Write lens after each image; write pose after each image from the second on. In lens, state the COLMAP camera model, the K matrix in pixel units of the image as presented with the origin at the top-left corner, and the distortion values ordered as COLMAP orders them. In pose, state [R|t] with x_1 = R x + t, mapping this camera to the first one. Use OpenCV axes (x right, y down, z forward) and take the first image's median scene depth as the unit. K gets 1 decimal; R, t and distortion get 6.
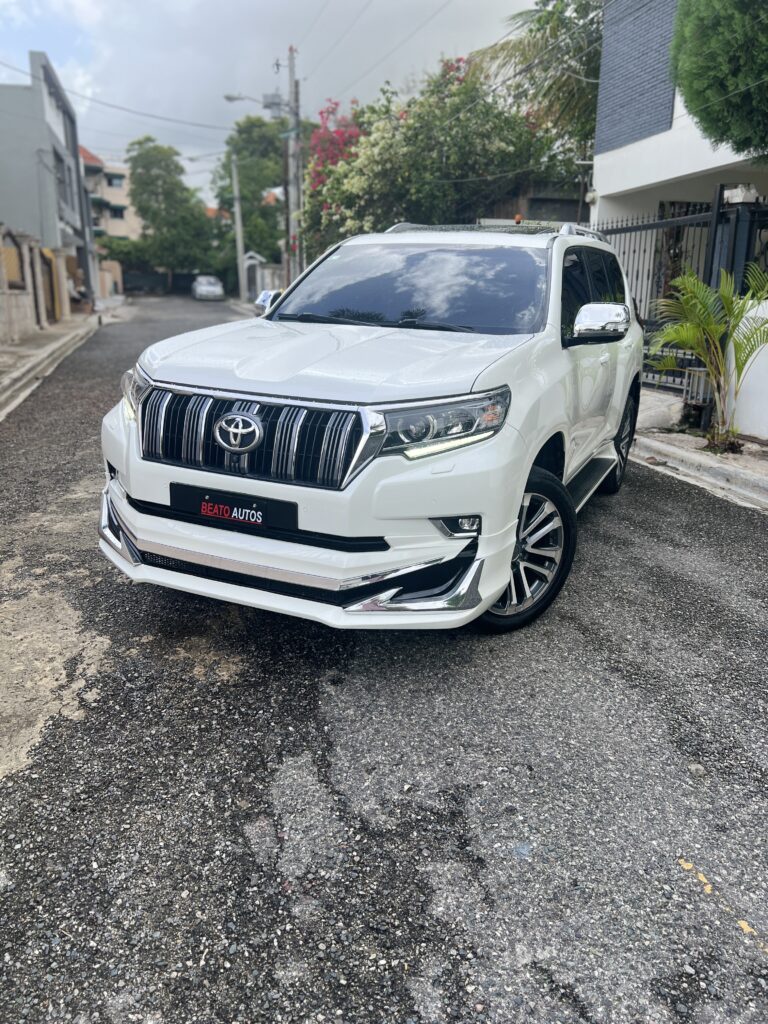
lens RADIAL K [[781.7, 0, 379.6], [0, 781.7, 513.0], [0, 0, 1]] dist [0.037477, -0.054522]
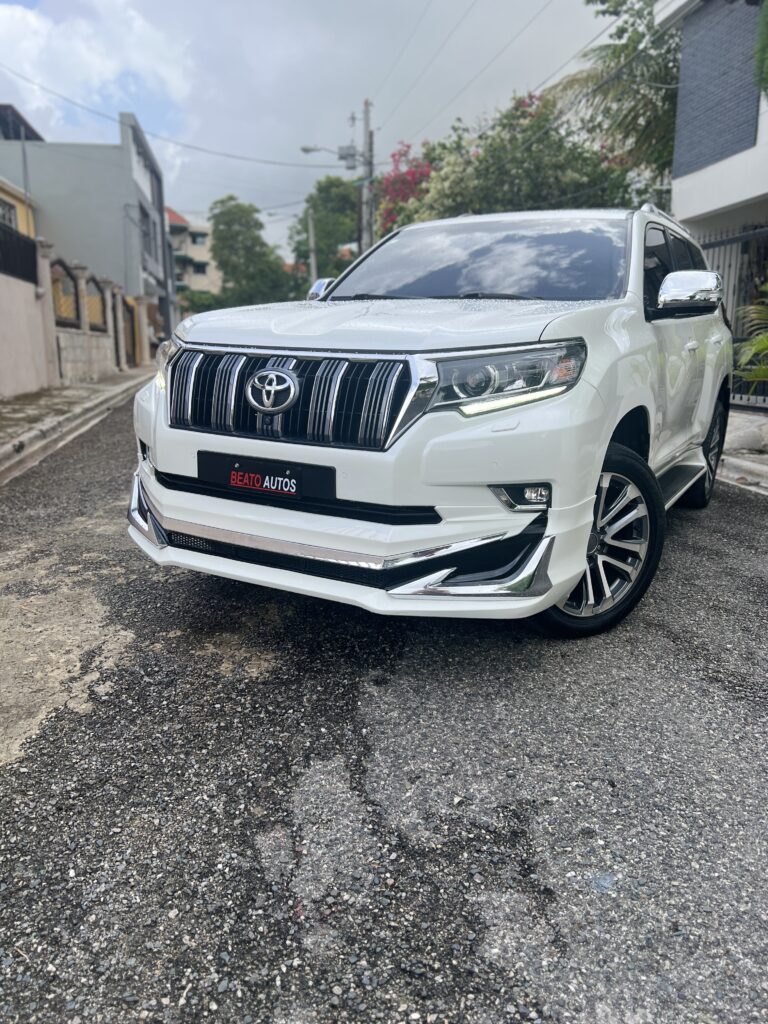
lens RADIAL K [[781.7, 0, 379.6], [0, 781.7, 513.0], [0, 0, 1]] dist [0.037477, -0.054522]
pose [[0.995884, 0.008253, -0.090258, 0.022155], [-0.013882, 0.997985, -0.061919, 0.091140], [0.089565, 0.062917, 0.993992, 0.144944]]
